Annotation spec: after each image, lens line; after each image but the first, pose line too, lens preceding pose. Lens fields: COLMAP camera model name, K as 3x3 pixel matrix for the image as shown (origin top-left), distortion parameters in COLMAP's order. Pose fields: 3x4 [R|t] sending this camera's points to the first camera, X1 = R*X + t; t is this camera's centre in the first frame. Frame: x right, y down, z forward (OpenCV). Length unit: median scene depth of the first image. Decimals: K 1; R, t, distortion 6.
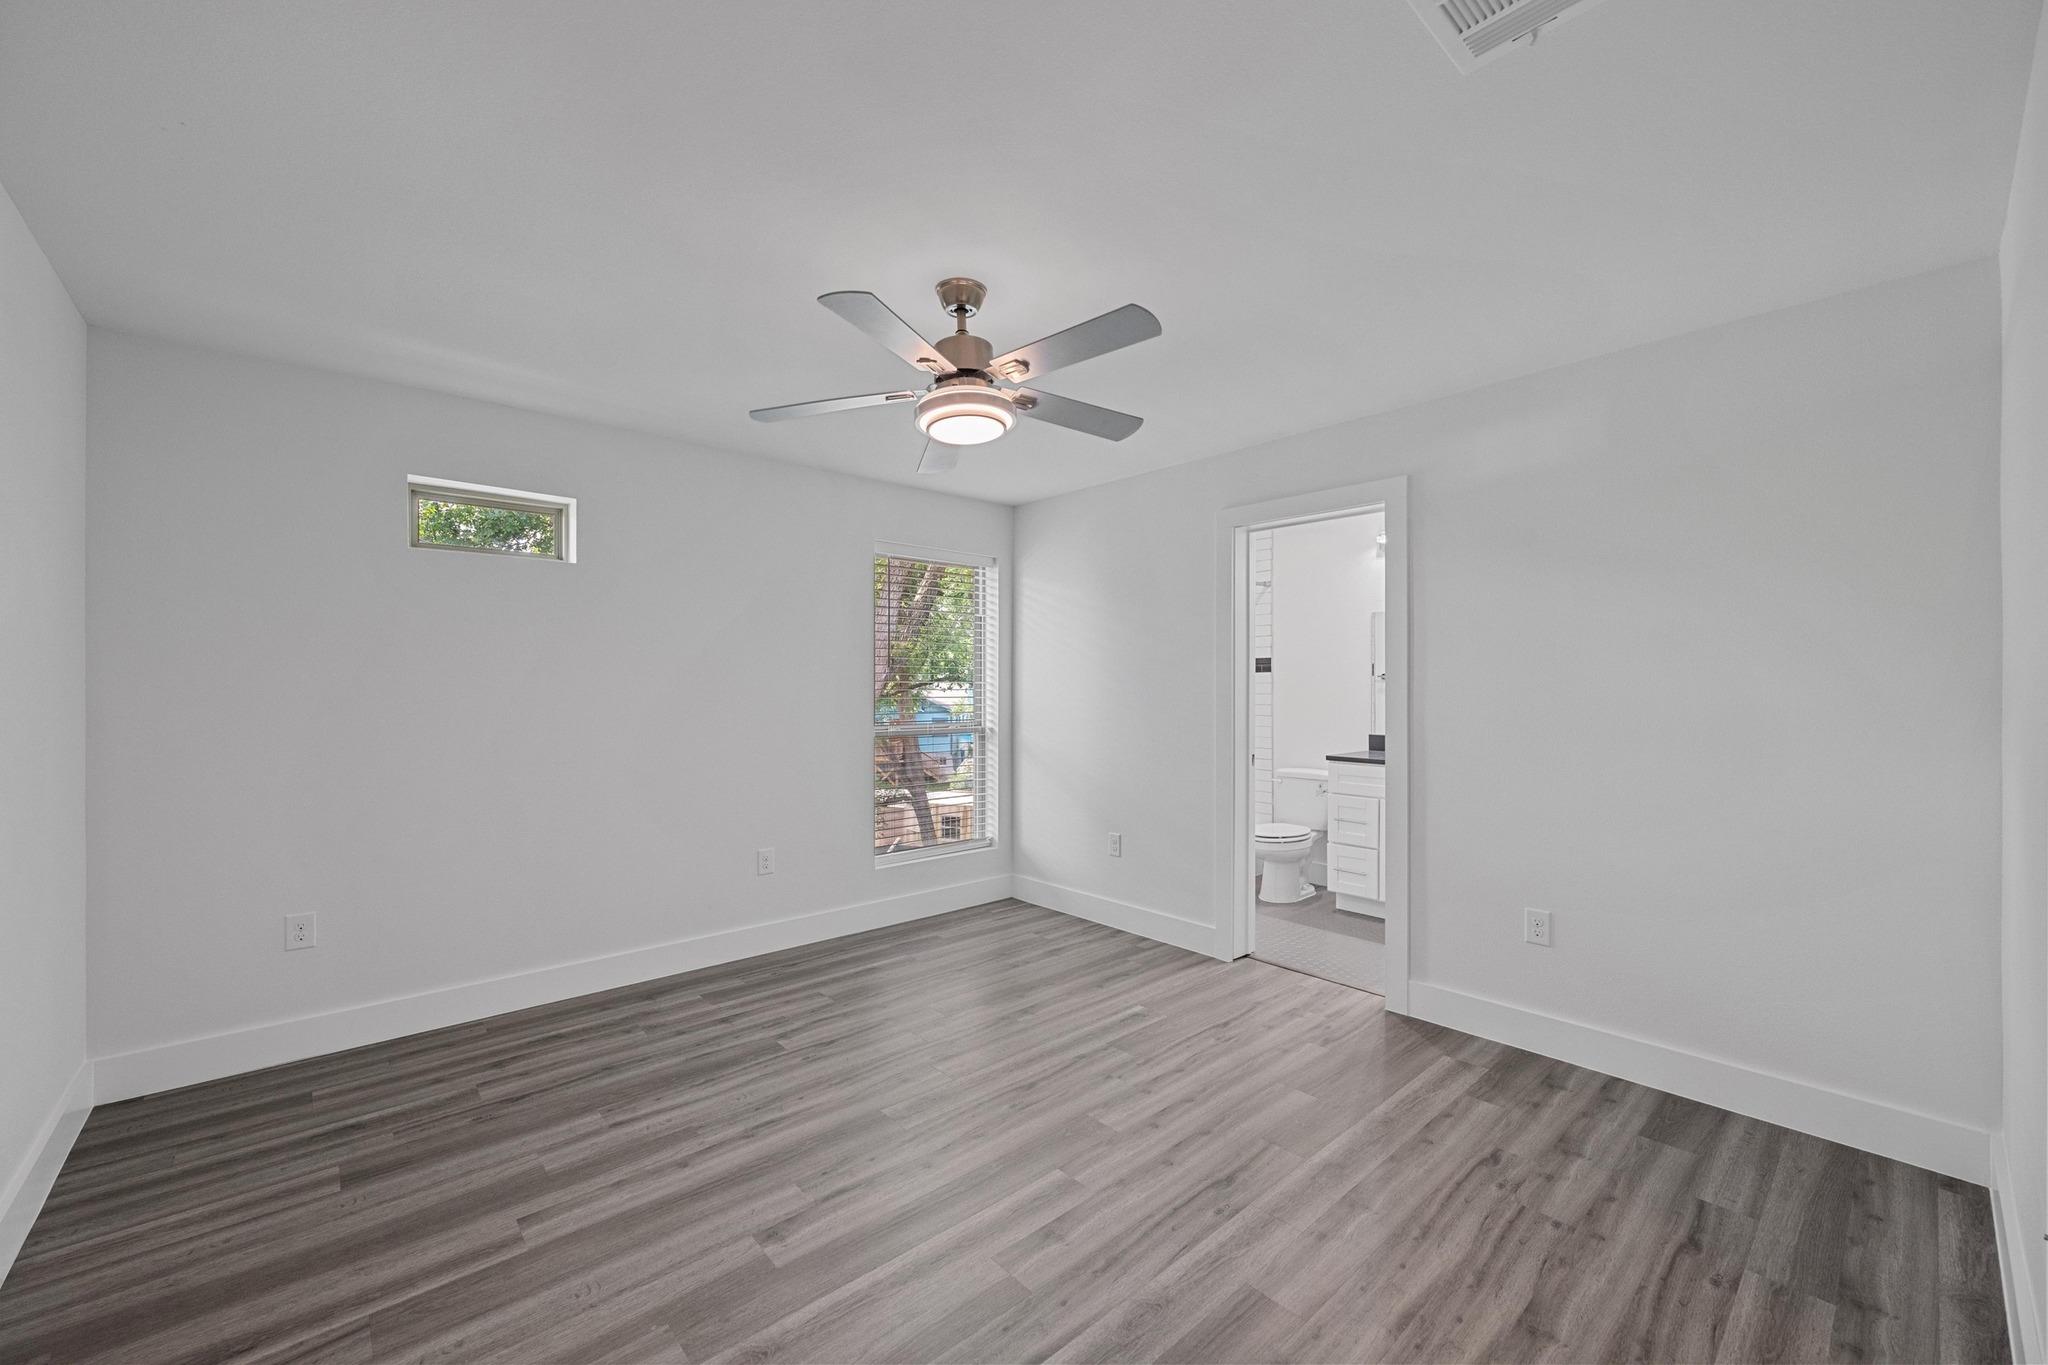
lens RADIAL K [[820.0, 0, 1027.6], [0, 820.0, 683.7], [0, 0, 1]] dist [-0.002316, 0.000585]
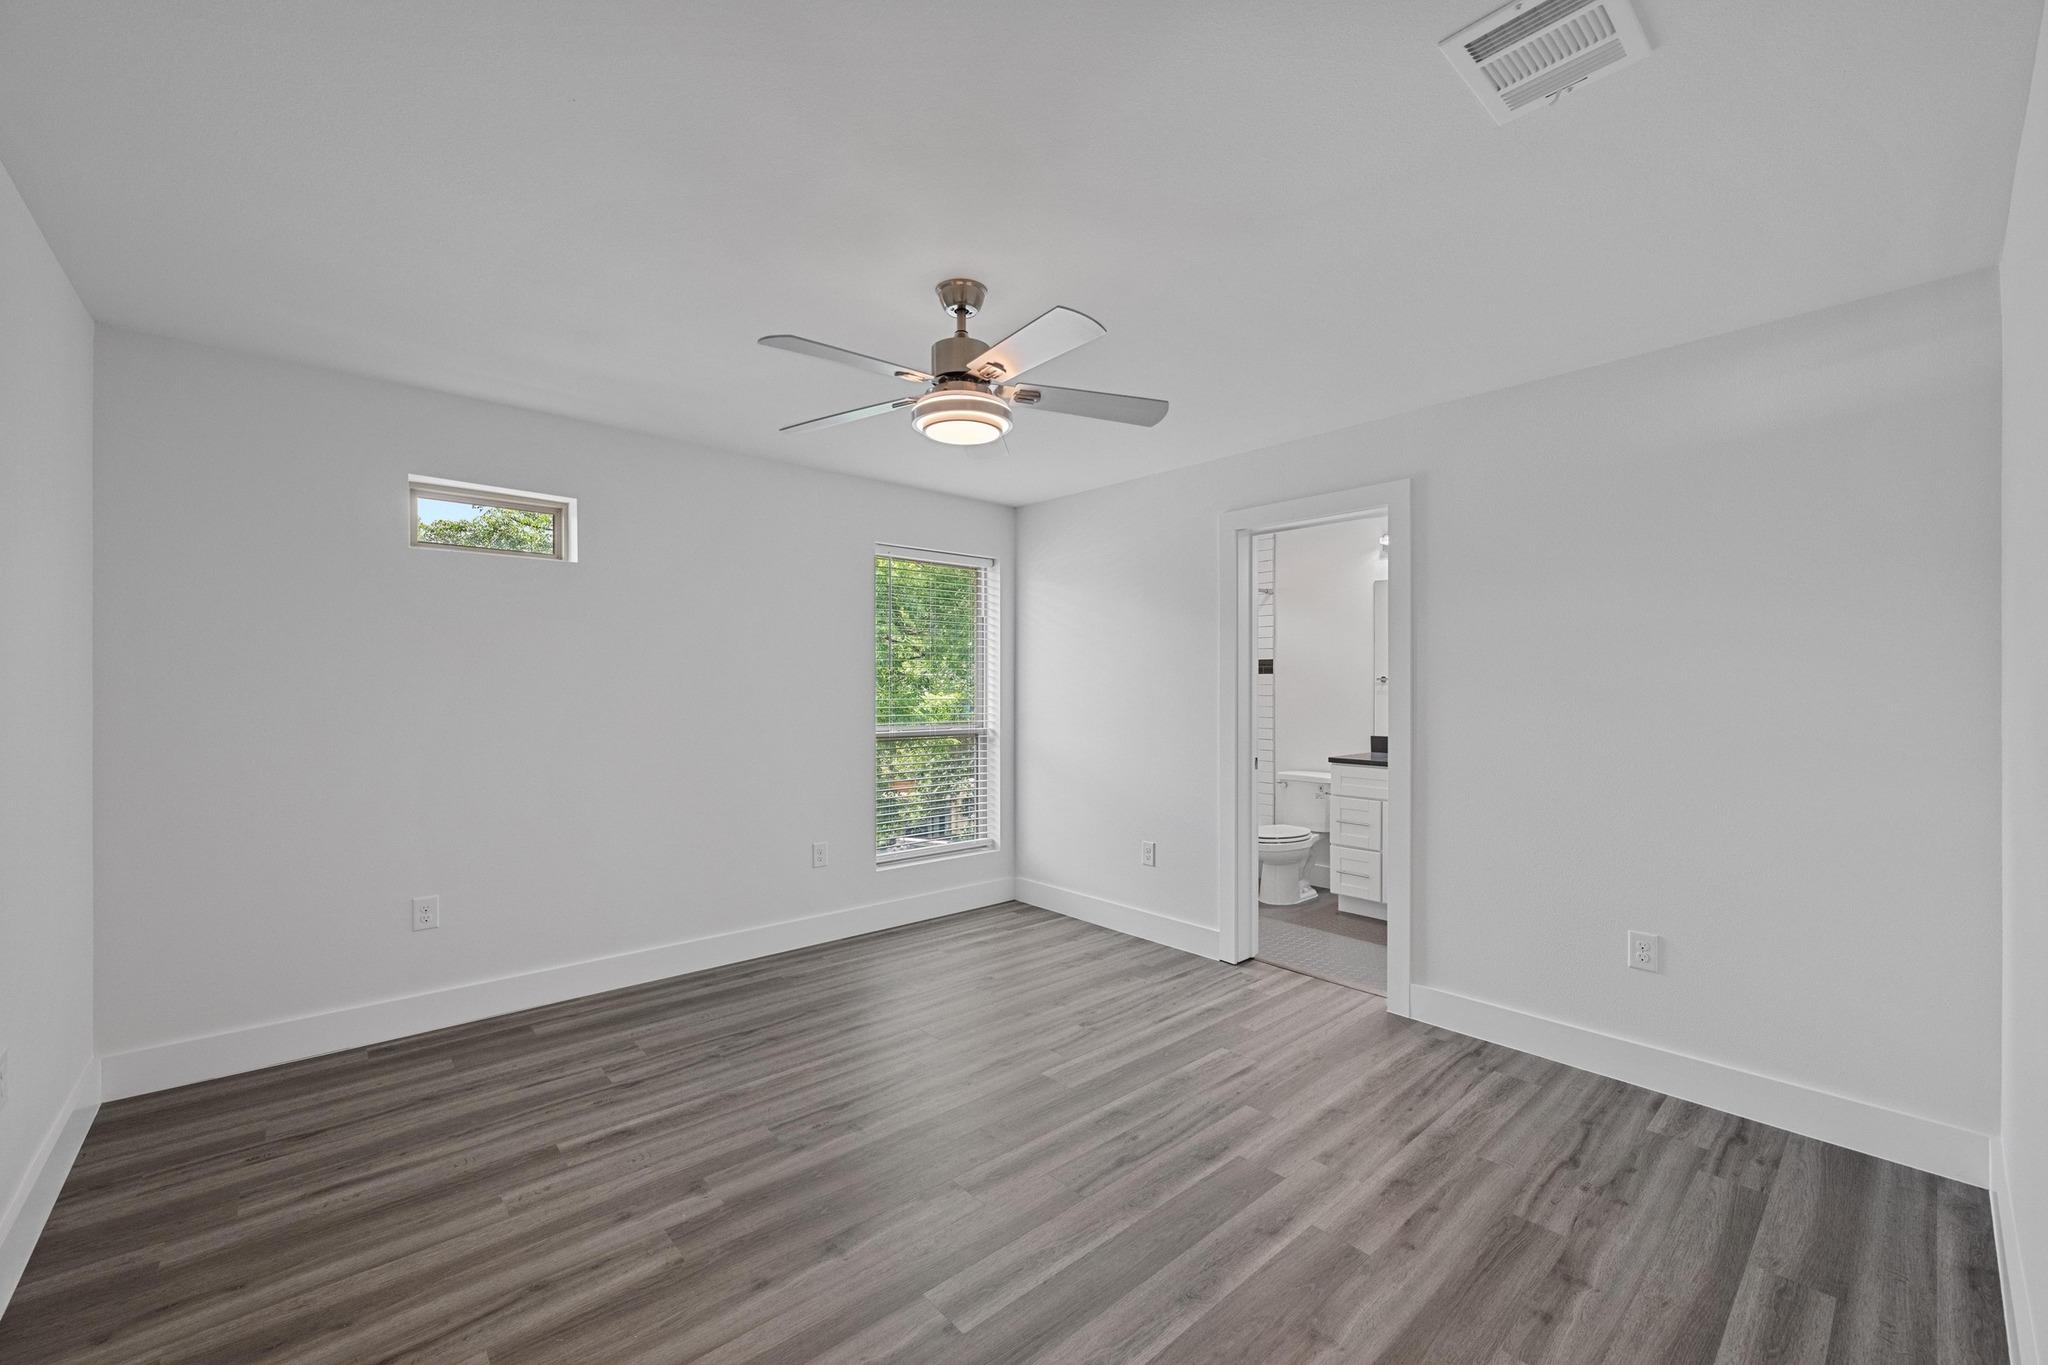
lens RADIAL K [[820.0, 0, 1029.1], [0, 820.0, 681.6], [0, 0, 1]] dist [-0.002316, 0.000585]
pose [[0.999993, 0.003667, 0.001044, -0.006967], [-0.003662, 0.999985, -0.004194, -0.000069], [-0.001059, 0.004190, 0.999991, -0.006344]]
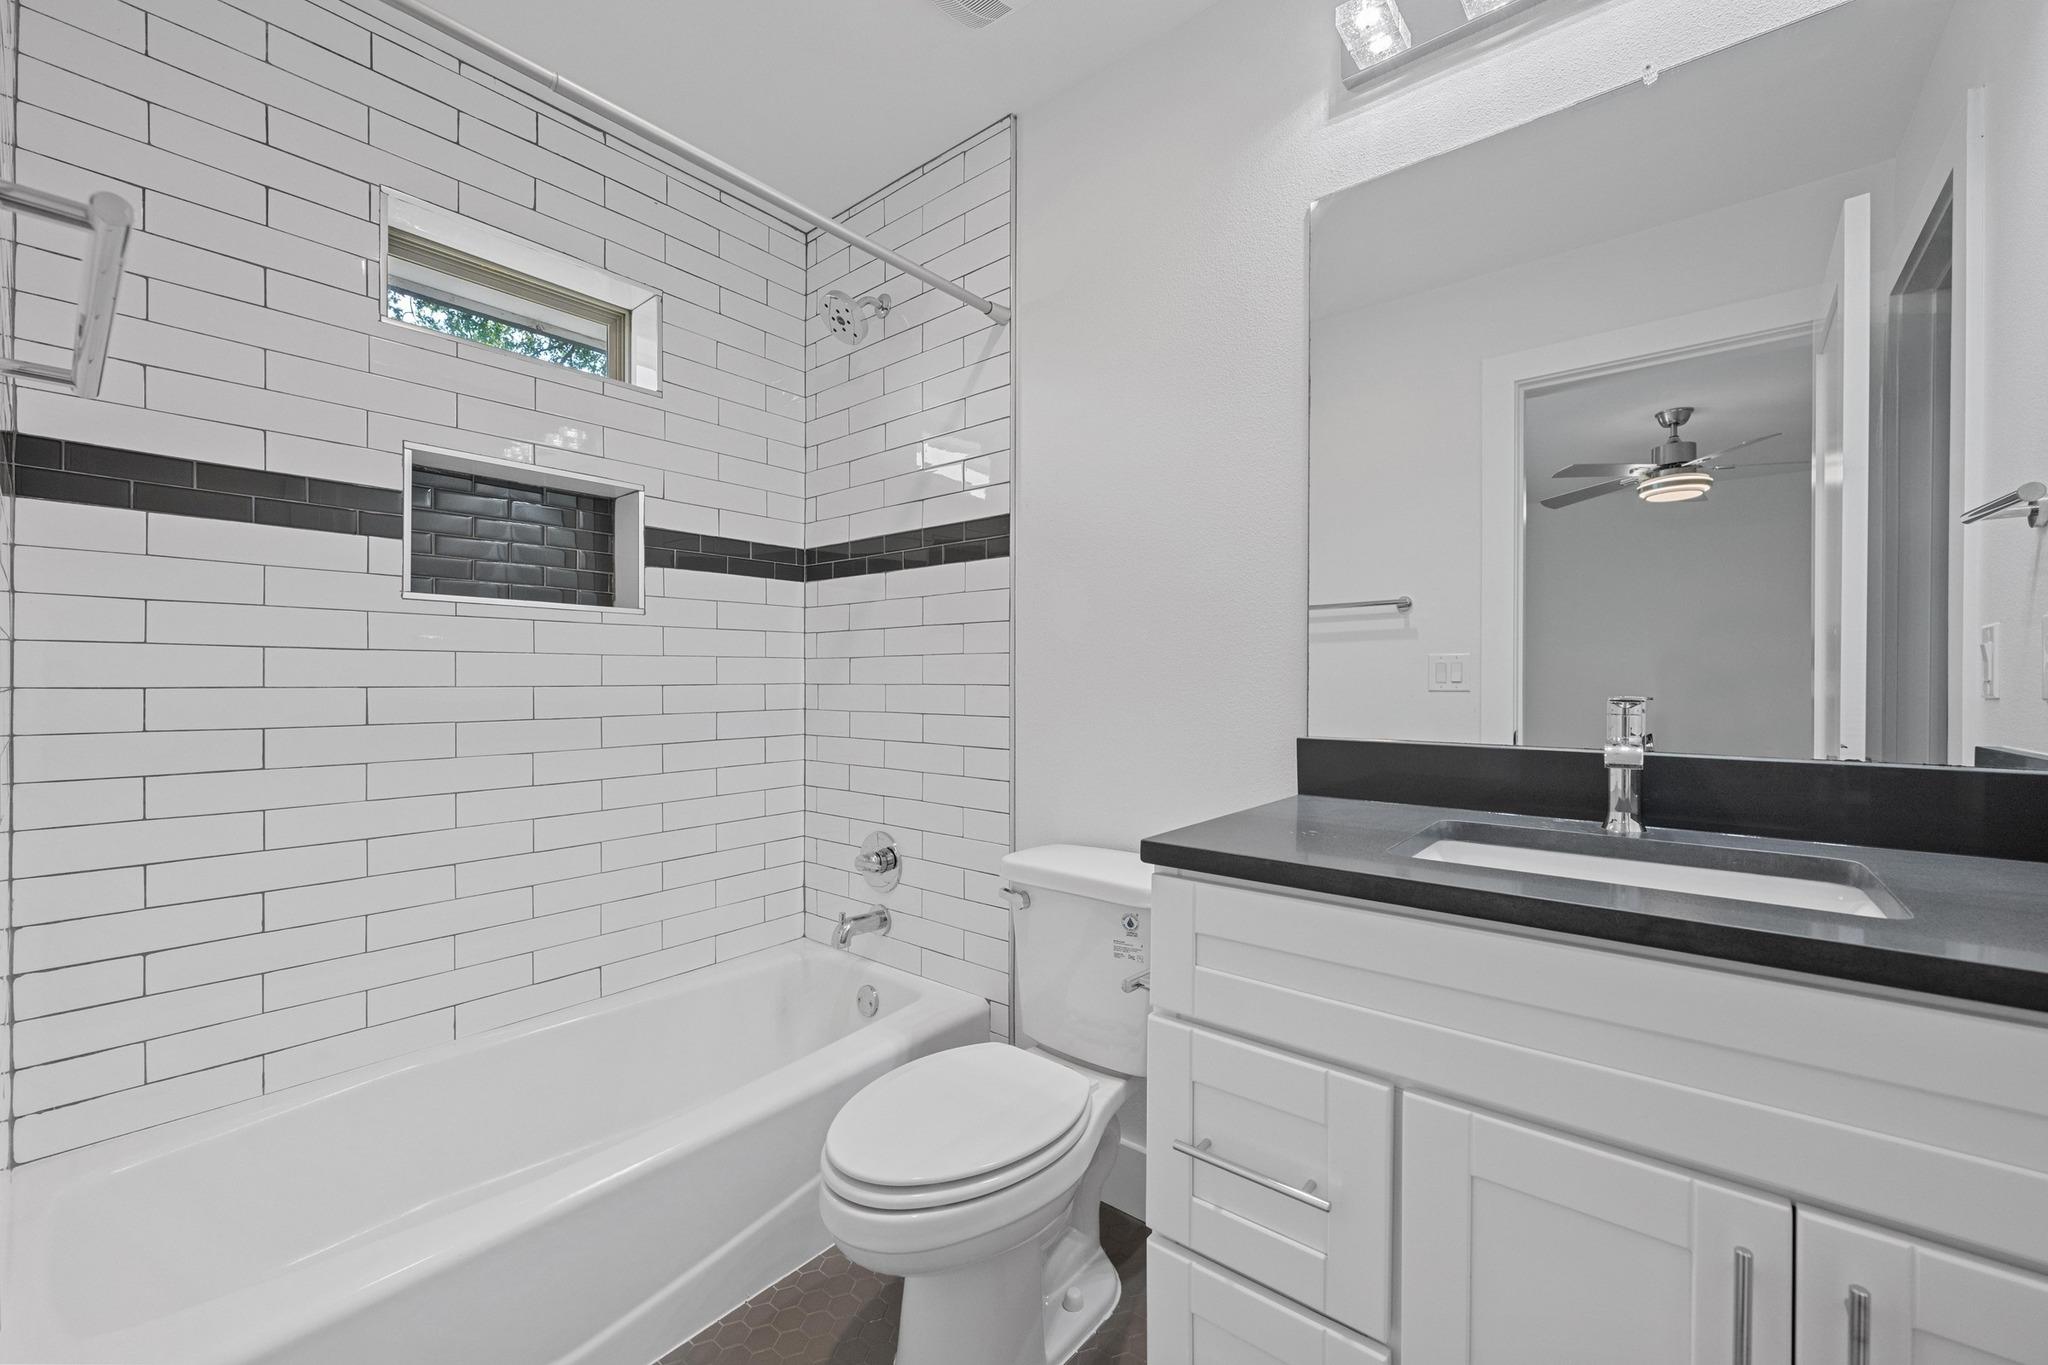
lens RADIAL K [[820.0, 0, 1044.0], [0, 820.0, 684.2], [0, 0, 1]] dist [-0.002316, 0.000585]
pose [[0.986603, -0.010547, 0.162801, 0.690850], [0.007914, 0.999827, 0.016813, 0.089583], [-0.162951, -0.015300, 0.986516, 1.787451]]
